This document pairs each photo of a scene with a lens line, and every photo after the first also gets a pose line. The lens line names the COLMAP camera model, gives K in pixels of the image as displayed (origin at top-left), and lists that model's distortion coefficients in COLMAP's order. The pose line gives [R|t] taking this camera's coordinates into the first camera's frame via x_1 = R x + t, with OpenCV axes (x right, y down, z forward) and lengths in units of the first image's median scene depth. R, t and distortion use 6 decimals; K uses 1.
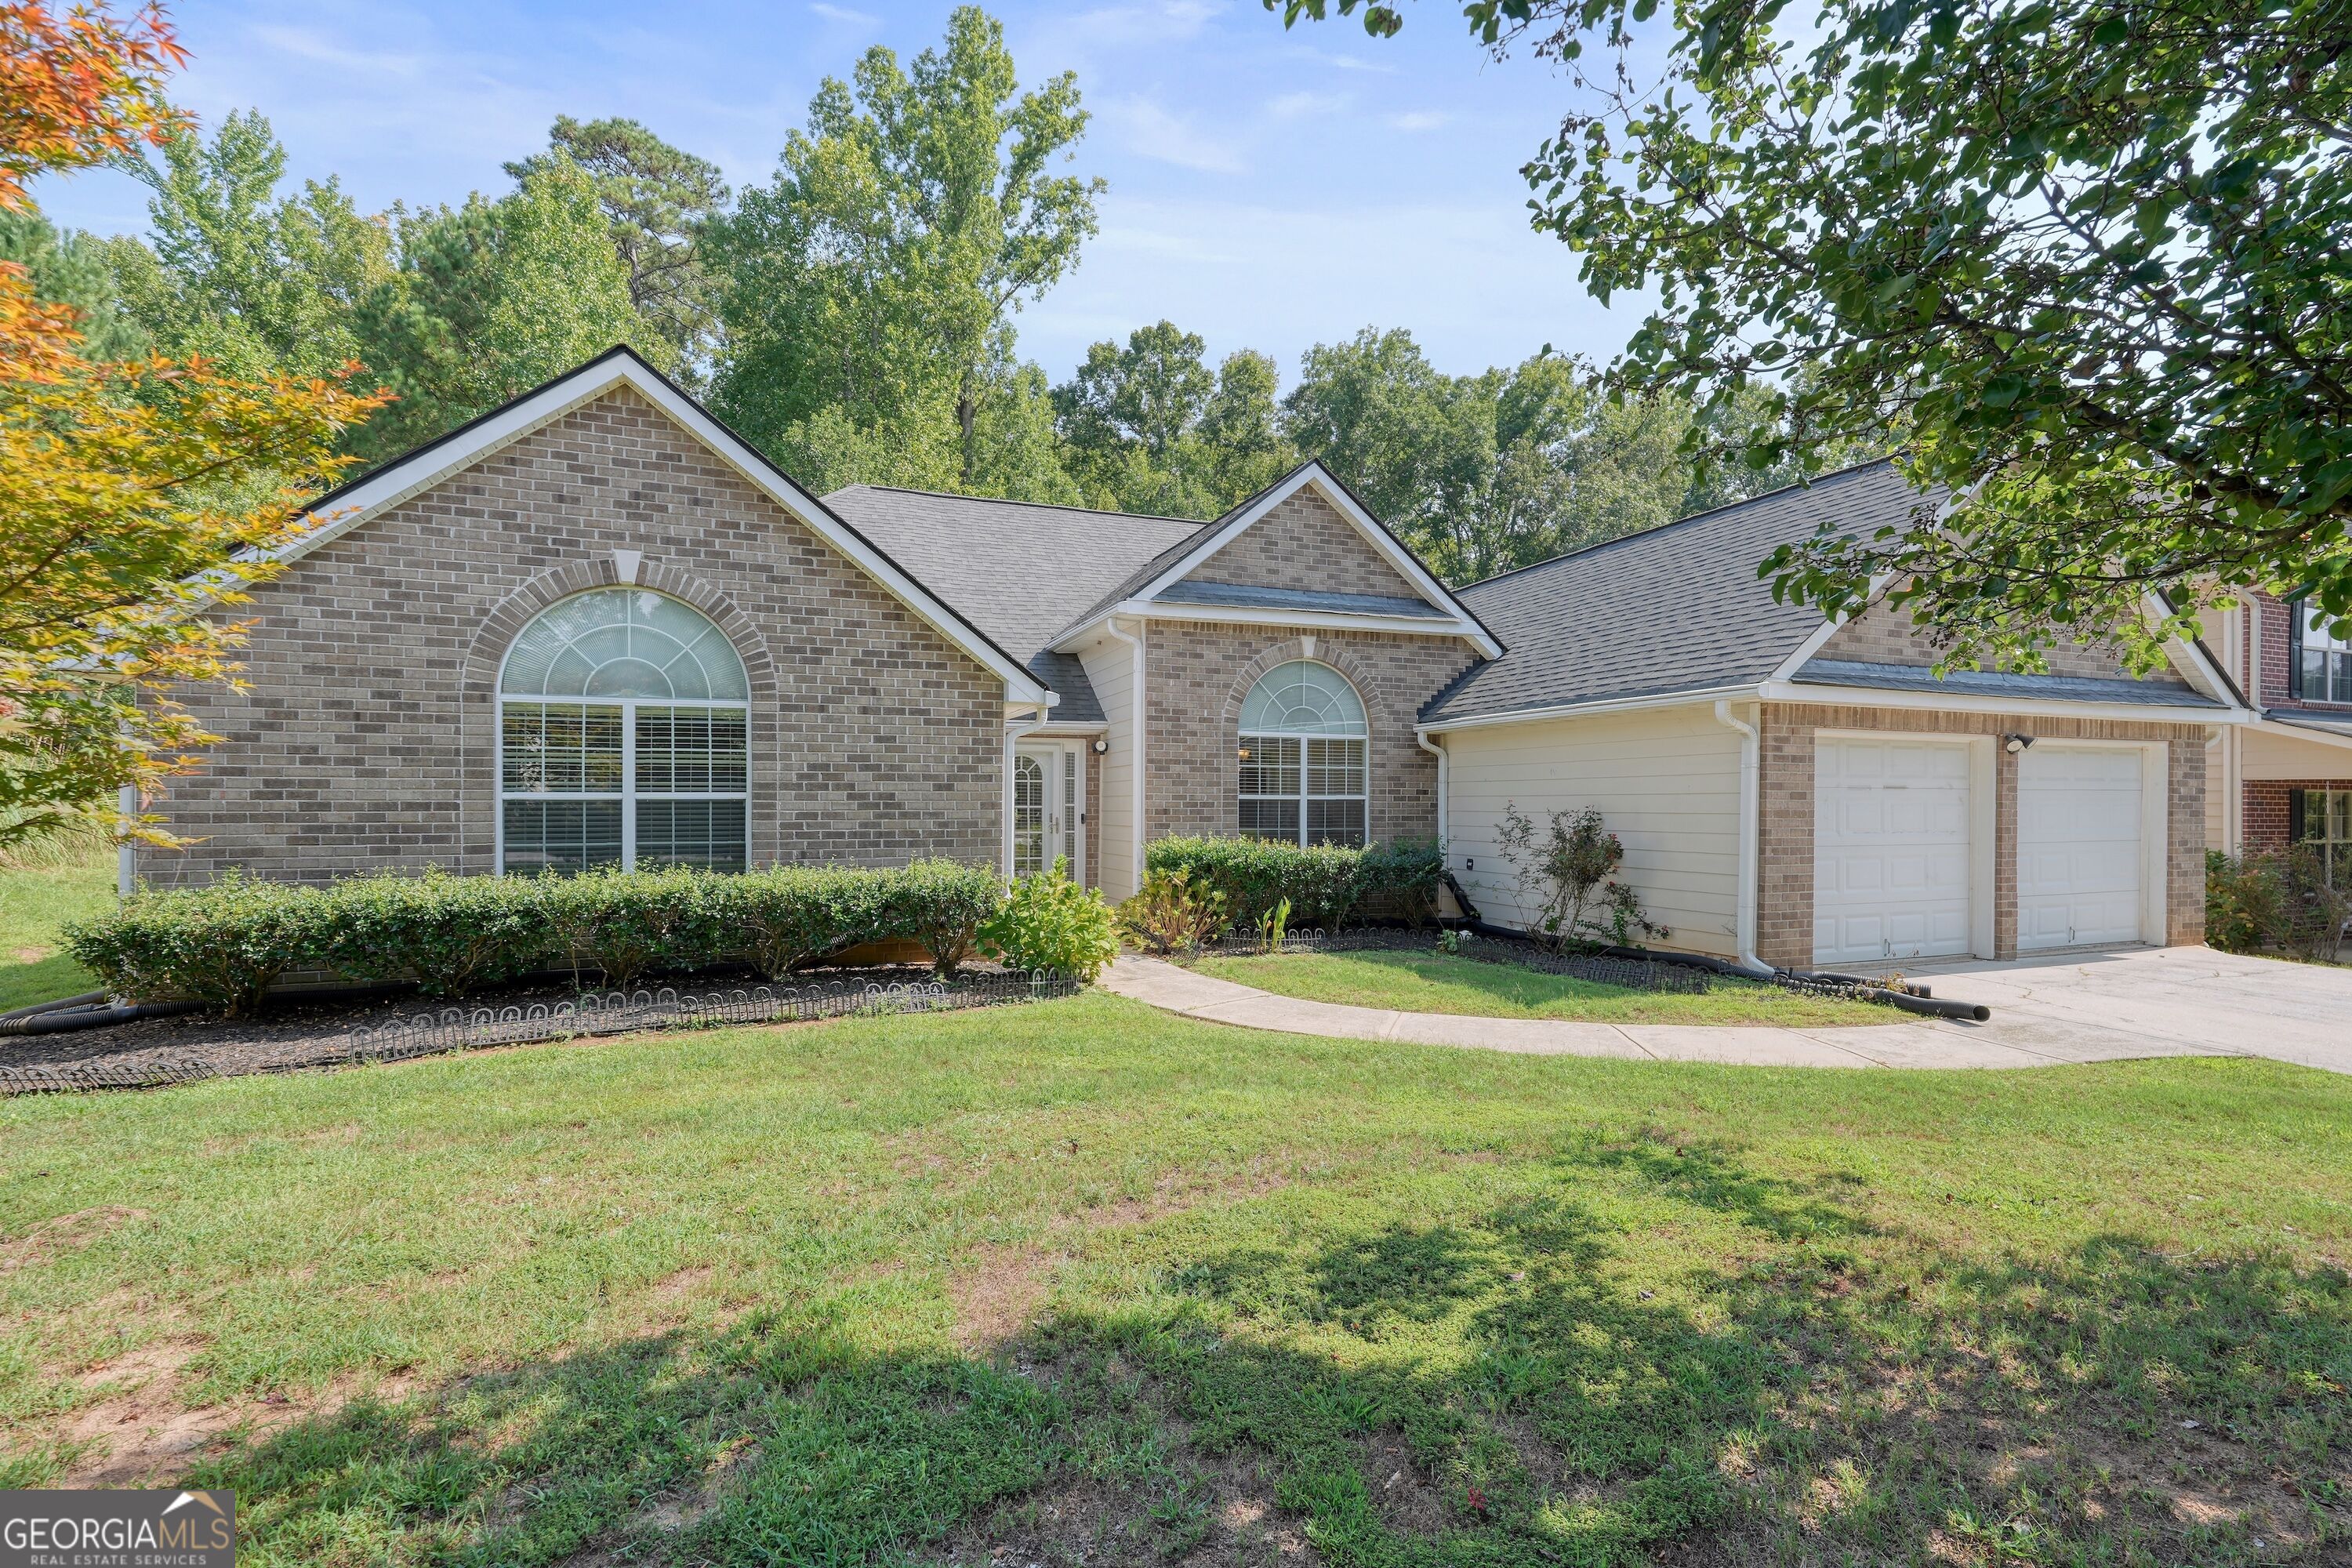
lens RADIAL K [[1082.8, 0, 1178.4], [0, 1082.8, 799.2], [0, 0, 1]] dist [-0.004467, -0.000786]
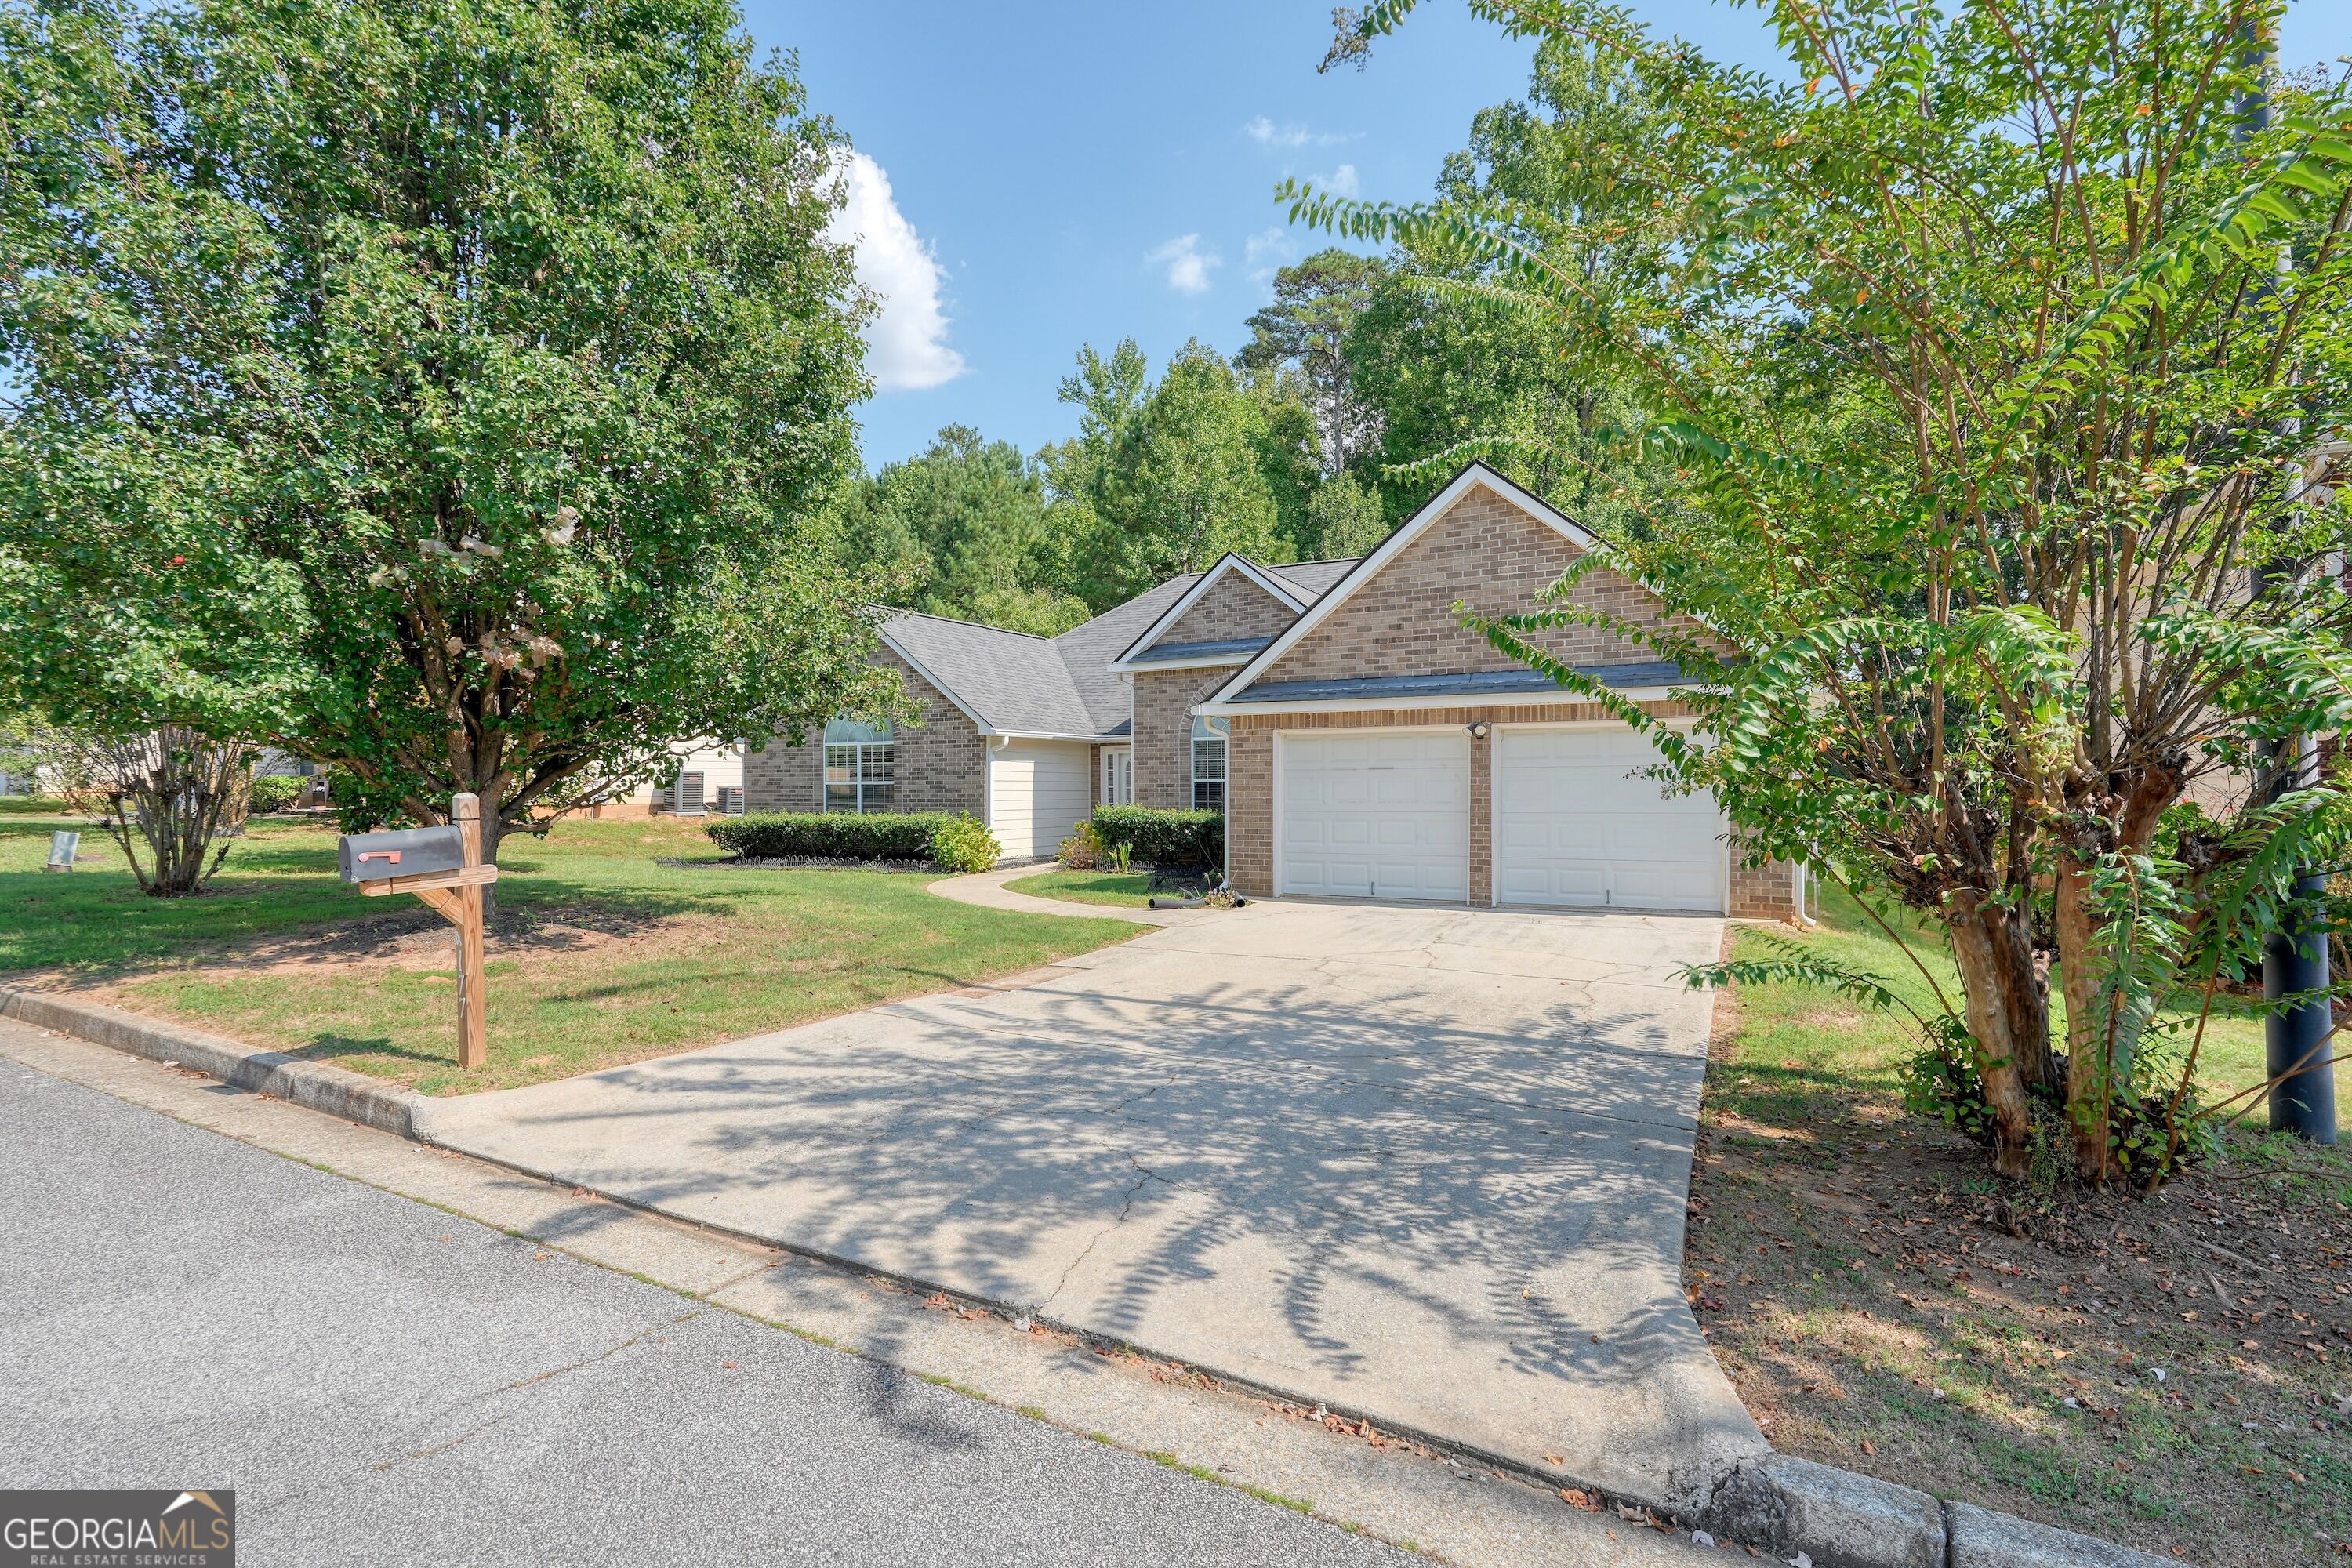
lens RADIAL K [[1196.9, 0, 1178.7], [0, 1196.9, 782.0], [0, 0, 1]] dist [-0.000854, -0.000010]
pose [[0.643518, -0.010090, -0.765365, 1.709138], [0.007287, 0.999949, -0.007055, 0.015704], [0.765397, -0.001037, 0.643558, -0.138224]]
